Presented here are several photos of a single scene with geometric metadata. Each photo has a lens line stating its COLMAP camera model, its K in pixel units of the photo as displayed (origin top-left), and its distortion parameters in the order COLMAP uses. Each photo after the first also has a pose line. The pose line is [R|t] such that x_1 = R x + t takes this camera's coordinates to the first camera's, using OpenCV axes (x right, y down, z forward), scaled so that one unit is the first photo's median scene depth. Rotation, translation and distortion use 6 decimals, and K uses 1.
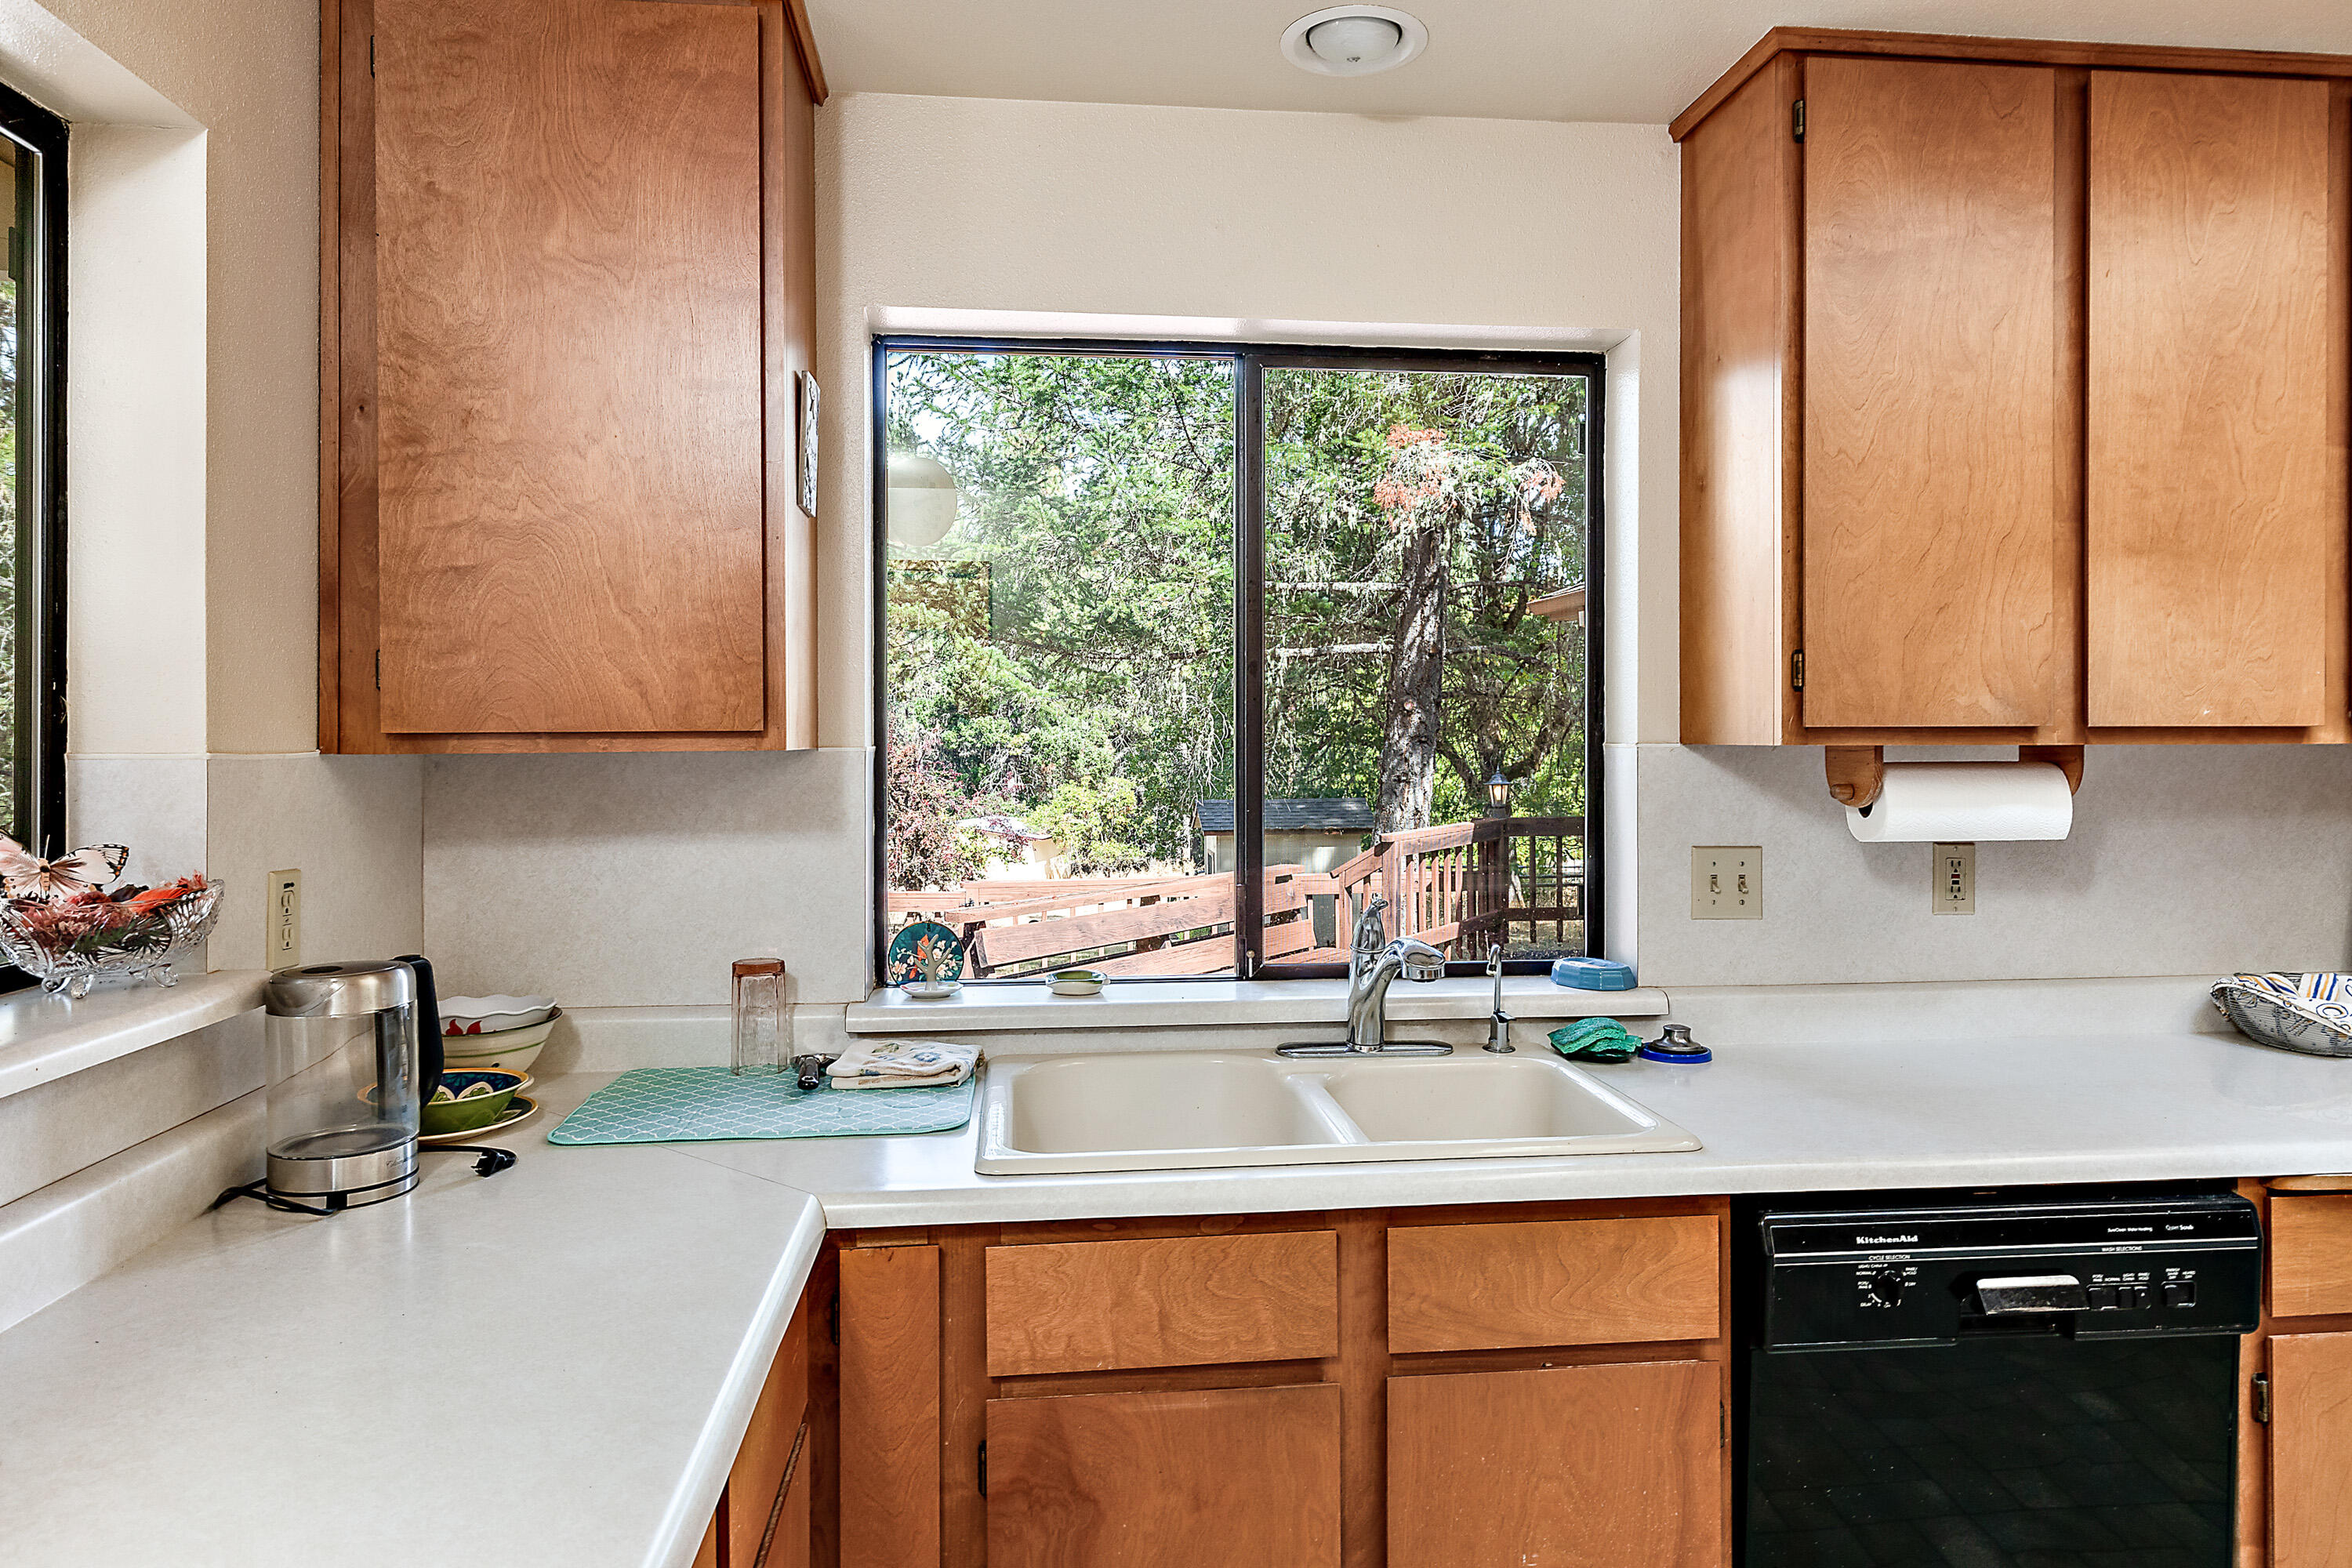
lens RADIAL K [[1468.3, 0, 1177.4], [0, 1468.3, 740.0], [0, 0, 1]] dist [0.001973, 0.000477]
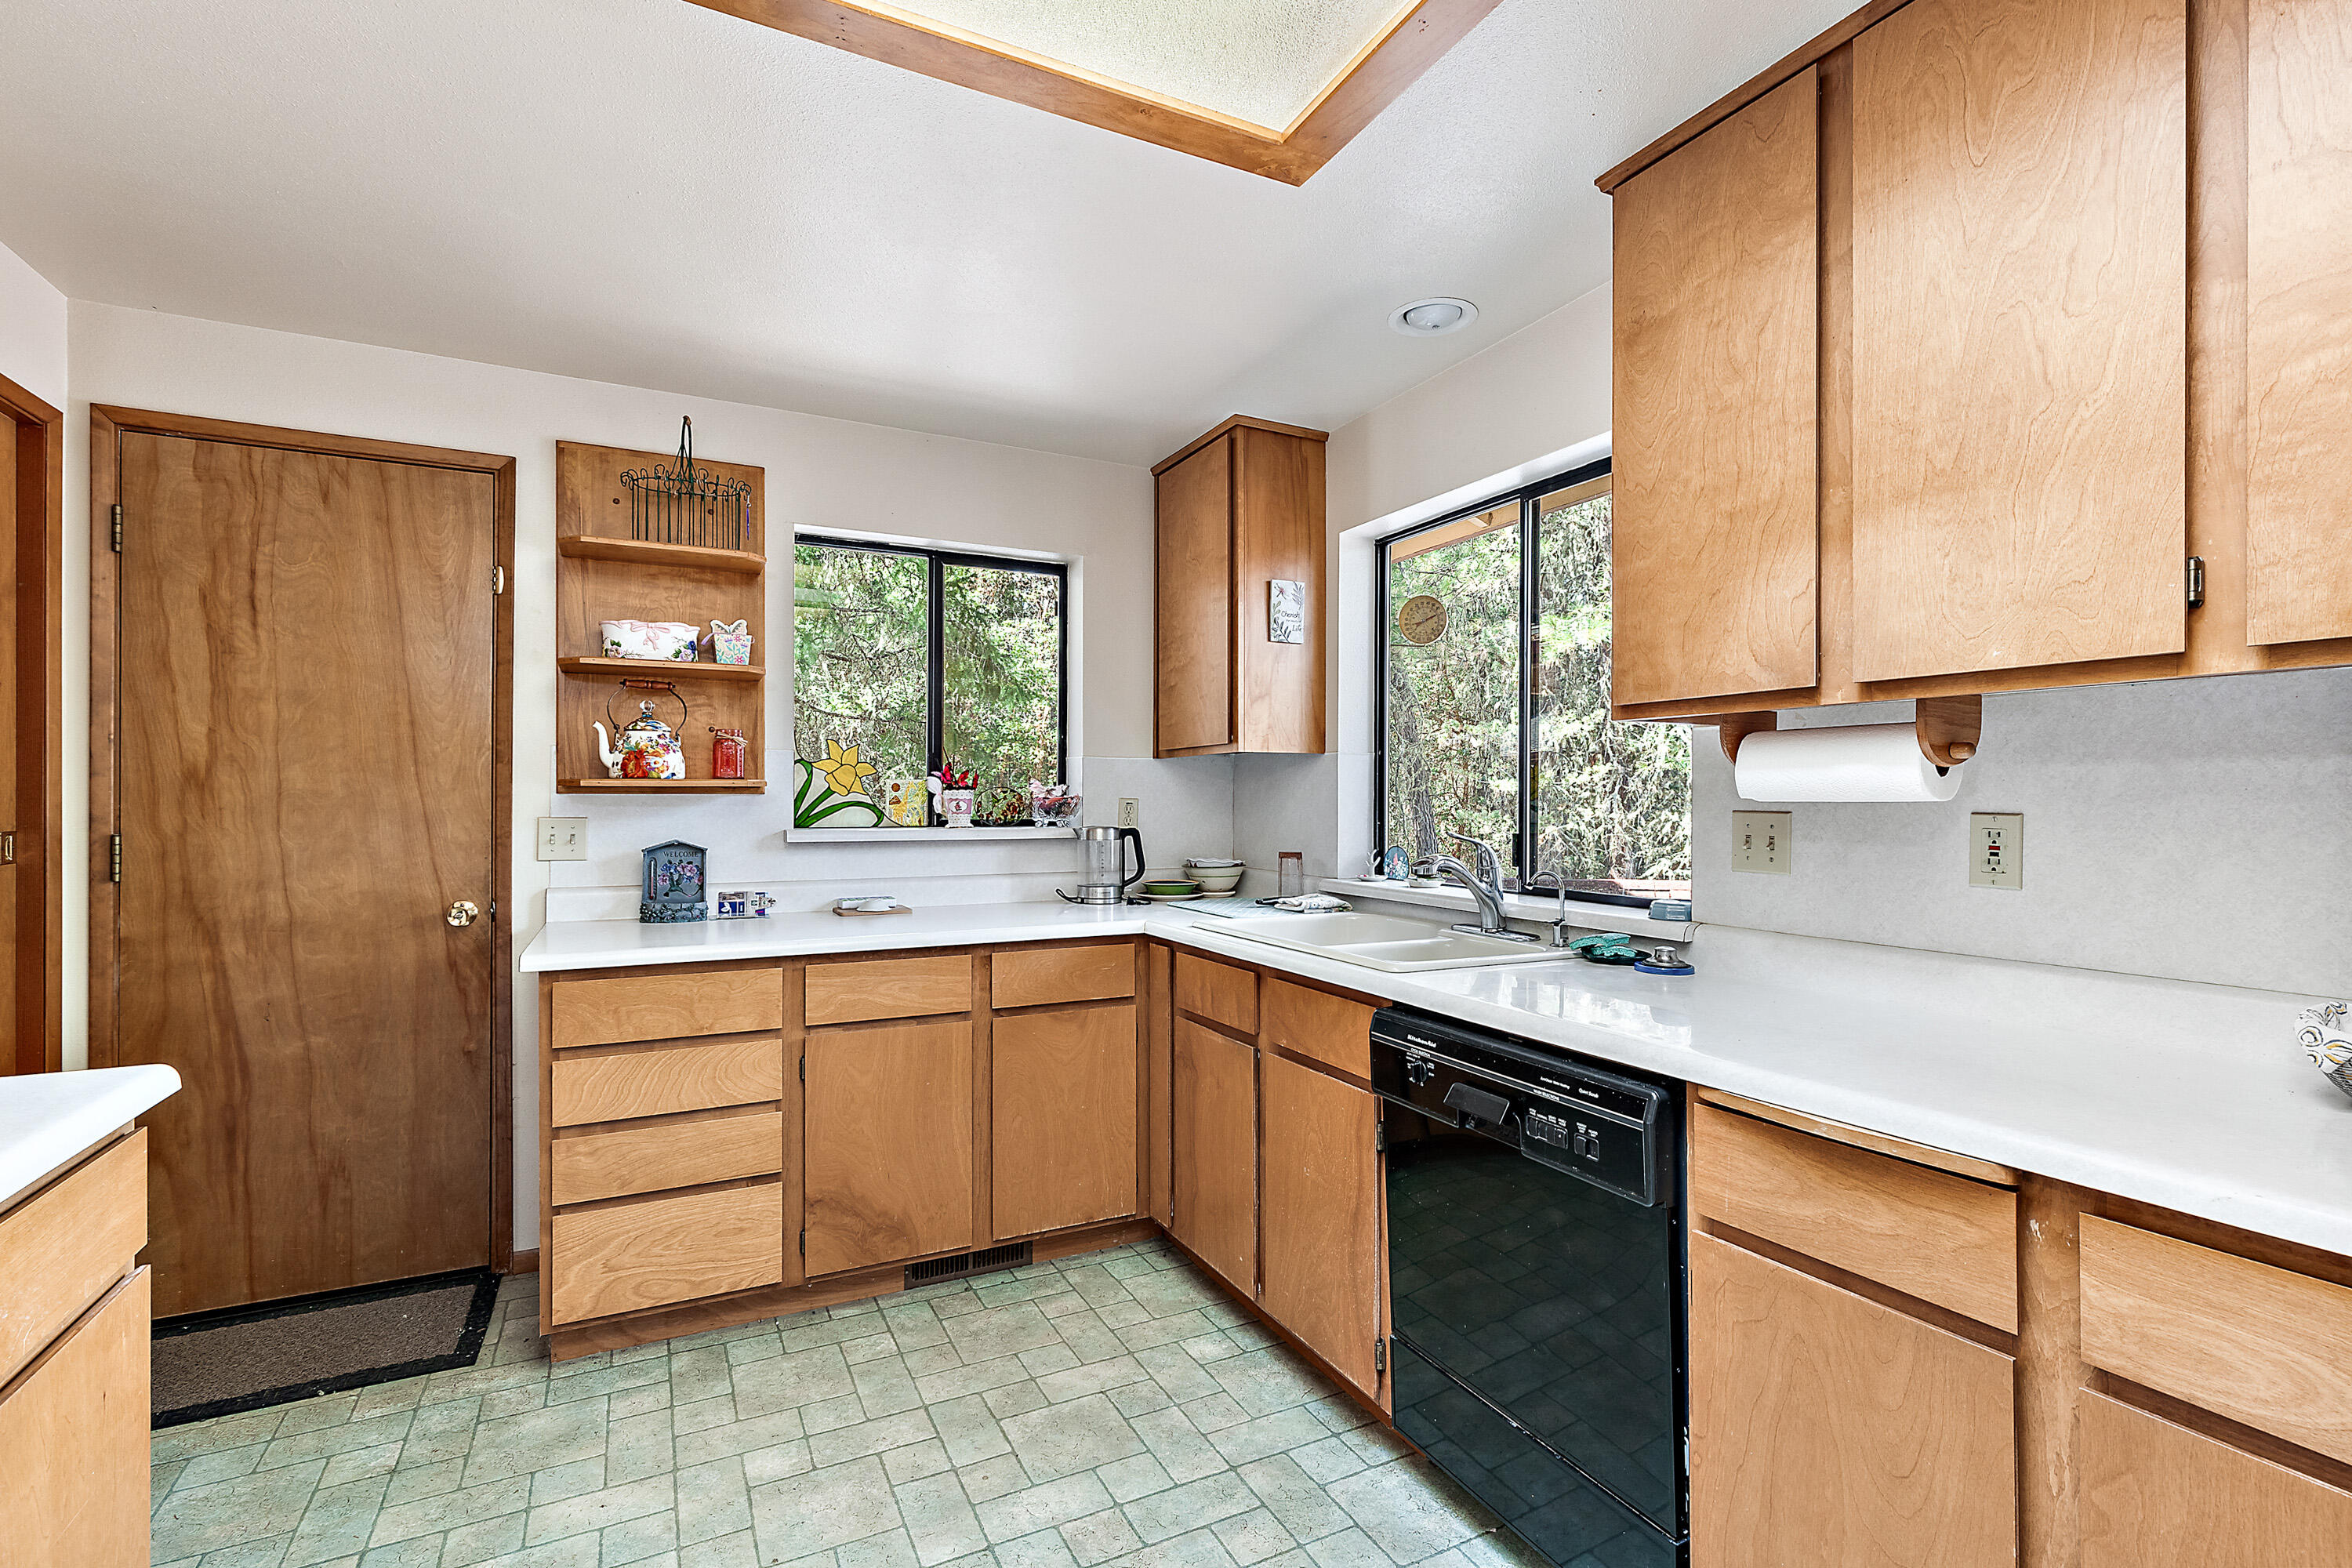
lens RADIAL K [[1064.2, 0, 1179.8], [0, 1064.2, 793.2], [0, 0, 1]] dist [0.001256, -0.000353]
pose [[0.350350, -0.000747, -0.936618, 1.158557], [-0.004495, 0.999987, -0.002479, 0.071806], [0.936608, 0.005079, 0.350342, 0.308859]]
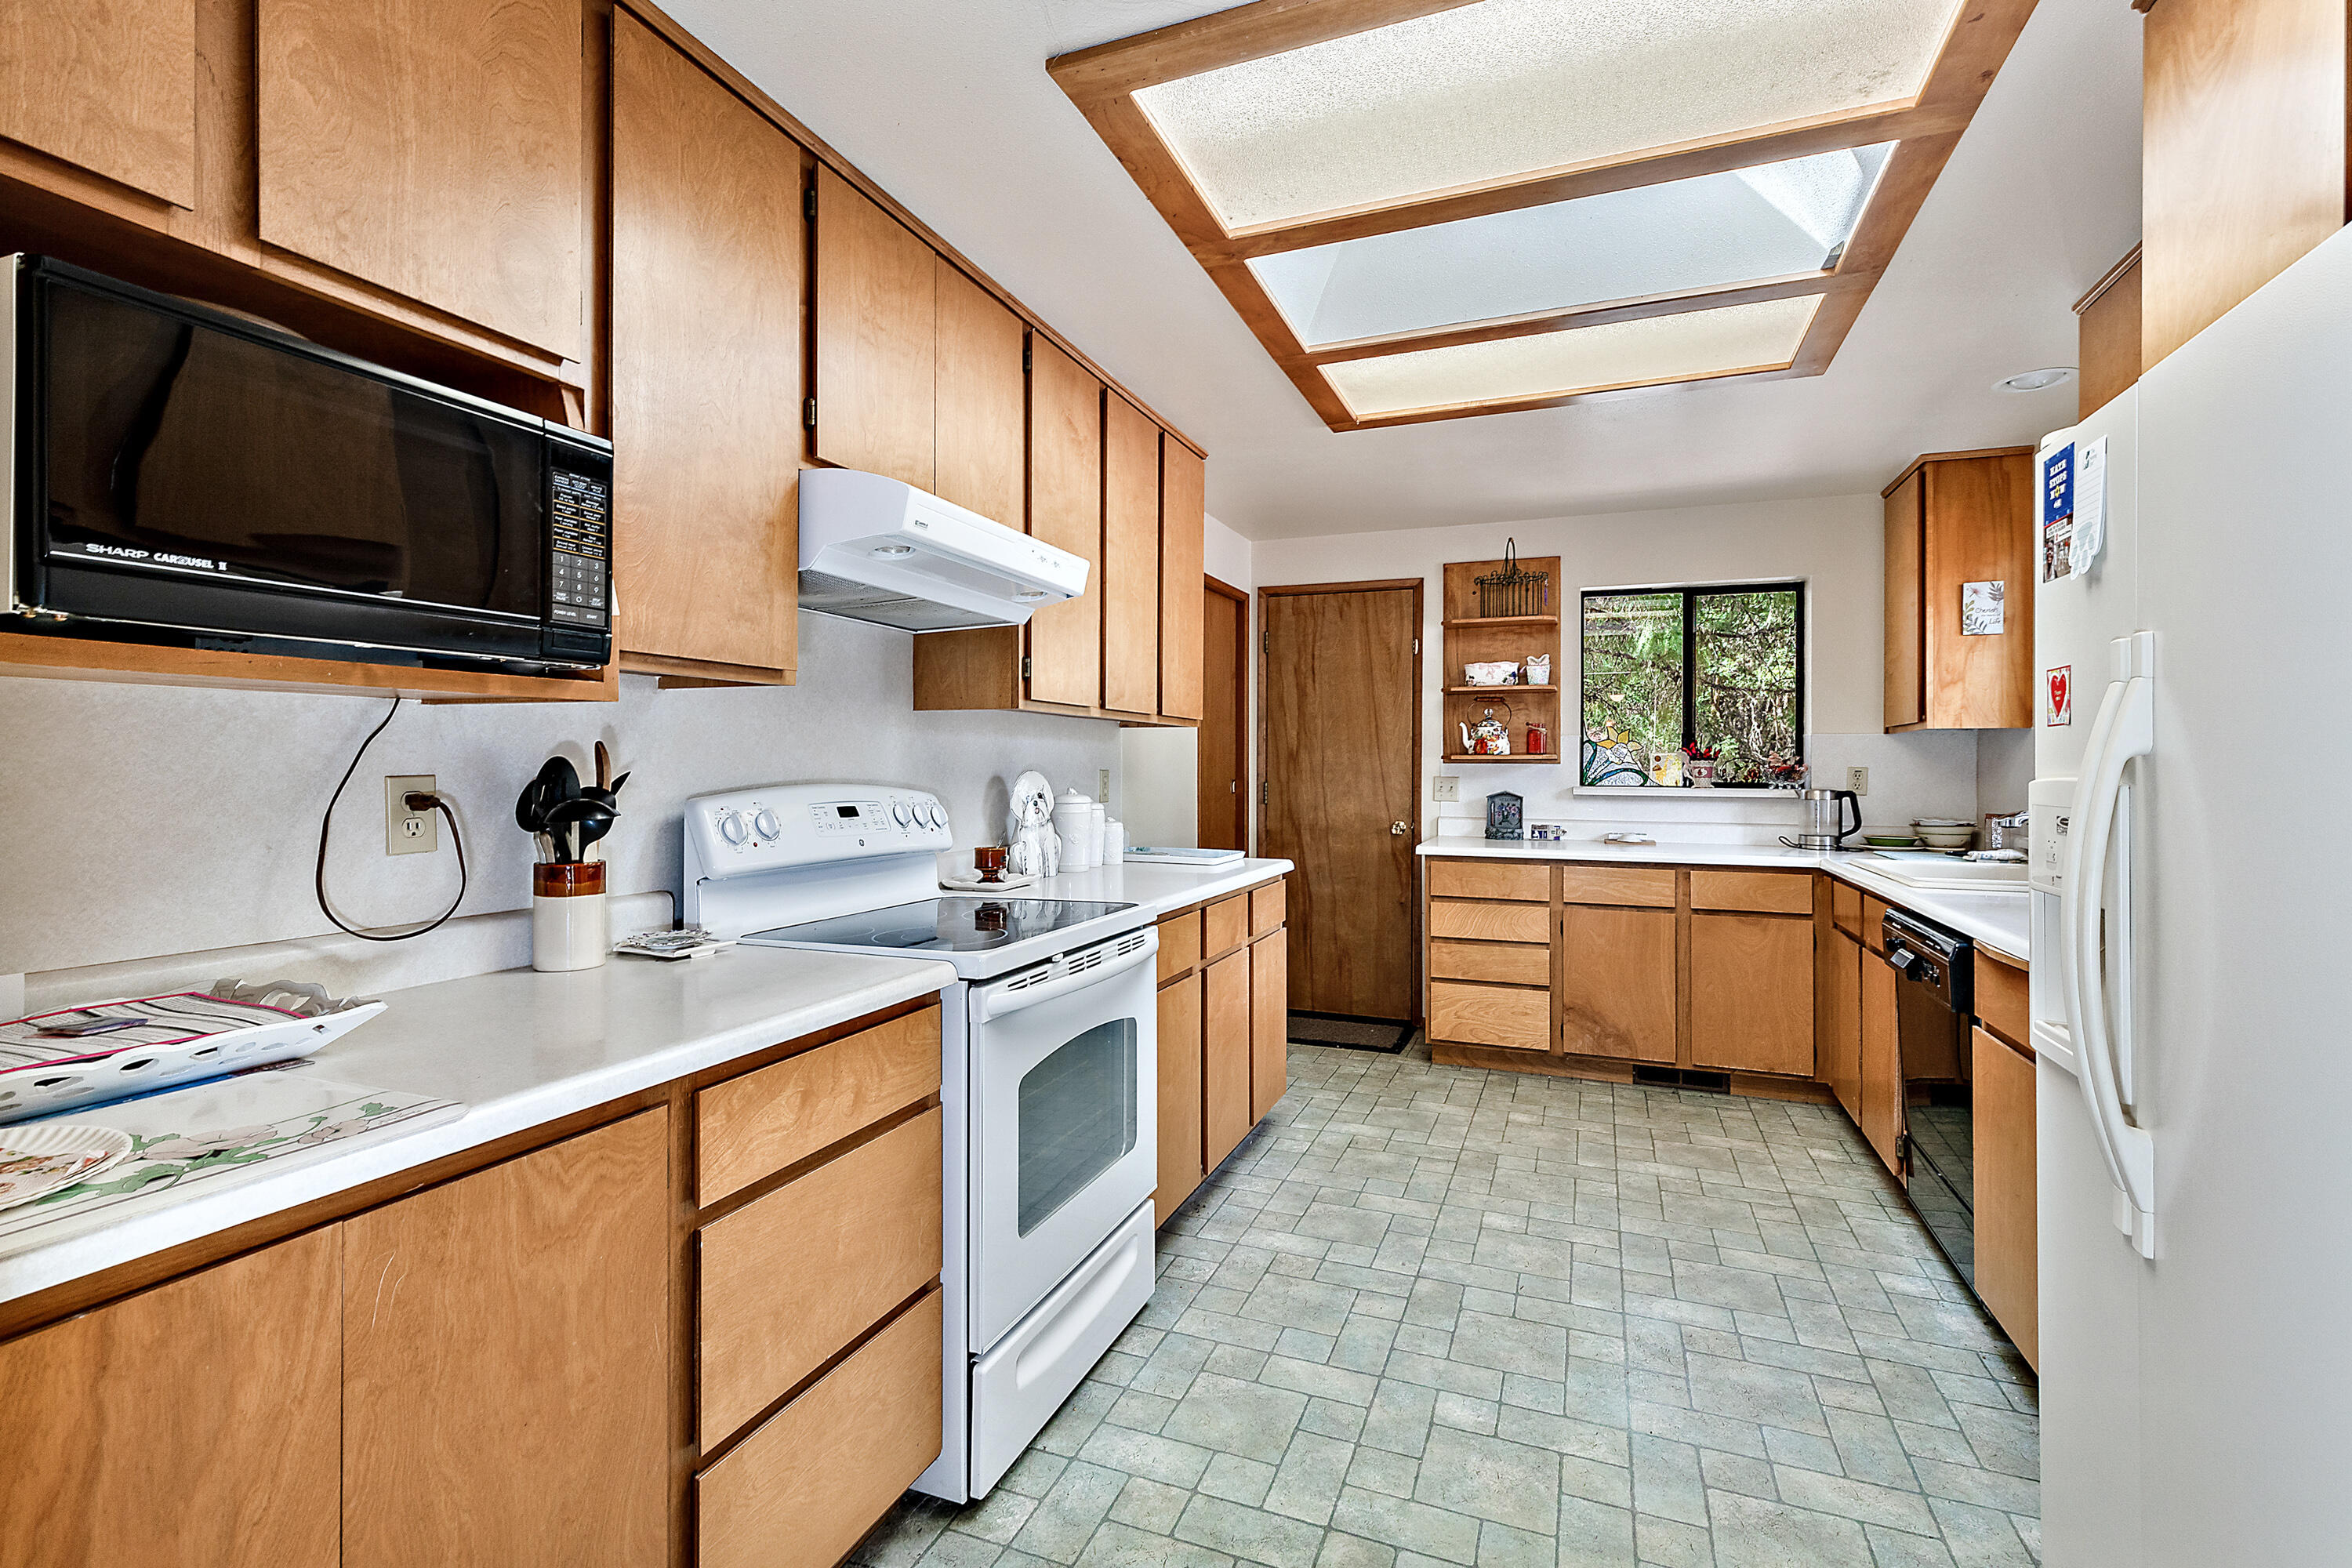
lens RADIAL K [[1083.9, 0, 1176.7], [0, 1083.9, 771.3], [0, 0, 1]] dist [0.006073, -0.000321]
pose [[-0.465271, 0.005206, -0.885153, 1.846717], [-0.004586, 0.999955, 0.008292, 0.072529], [0.885156, 0.007918, -0.465226, 0.567229]]
